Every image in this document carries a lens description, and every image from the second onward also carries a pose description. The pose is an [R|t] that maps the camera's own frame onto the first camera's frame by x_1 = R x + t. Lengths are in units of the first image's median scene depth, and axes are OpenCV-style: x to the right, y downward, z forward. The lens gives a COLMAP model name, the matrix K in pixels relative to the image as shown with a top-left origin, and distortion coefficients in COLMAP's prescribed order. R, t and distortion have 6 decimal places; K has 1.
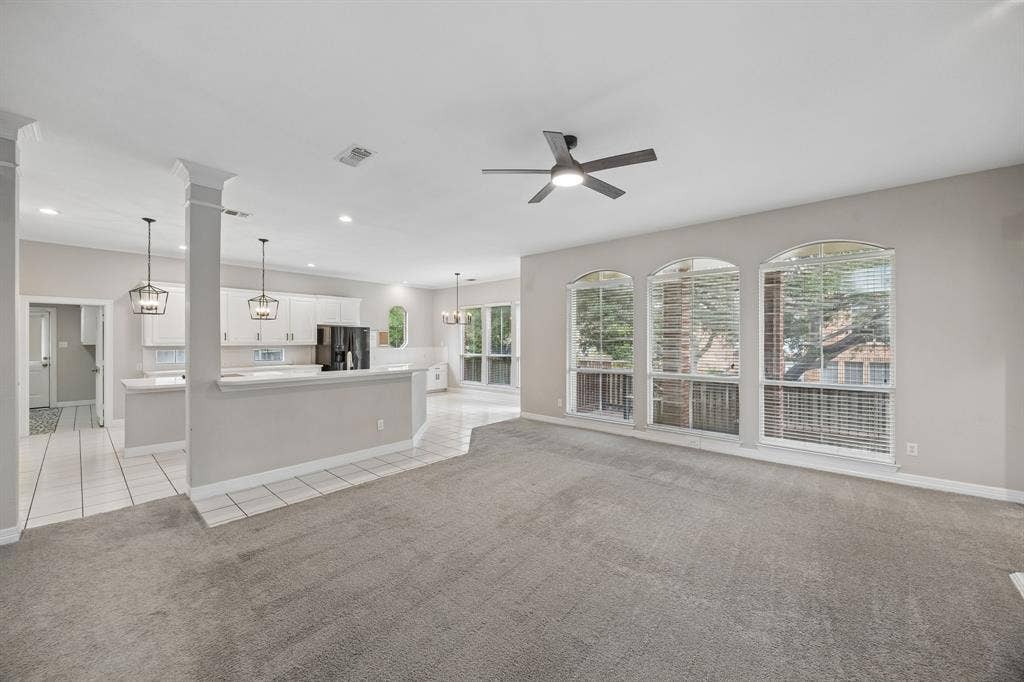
lens RADIAL K [[389.7, 0, 520.5], [0, 389.7, 340.7], [0, 0, 1]] dist [0.000507, -0.000059]
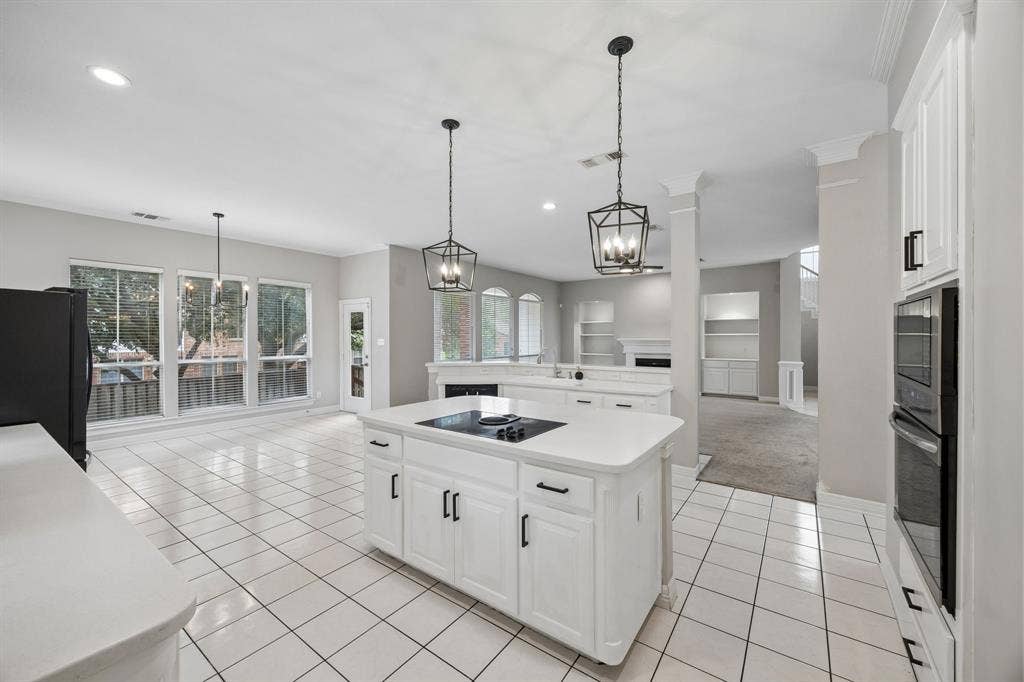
lens RADIAL K [[389.7, 0, 516.1], [0, 389.7, 339.0], [0, 0, 1]] dist [0.000507, -0.000059]
pose [[-0.081012, -0.010339, 0.996660, -0.669813], [0.002844, 0.999940, 0.010604, -0.000553], [-0.996709, 0.003694, -0.080977, 0.566340]]
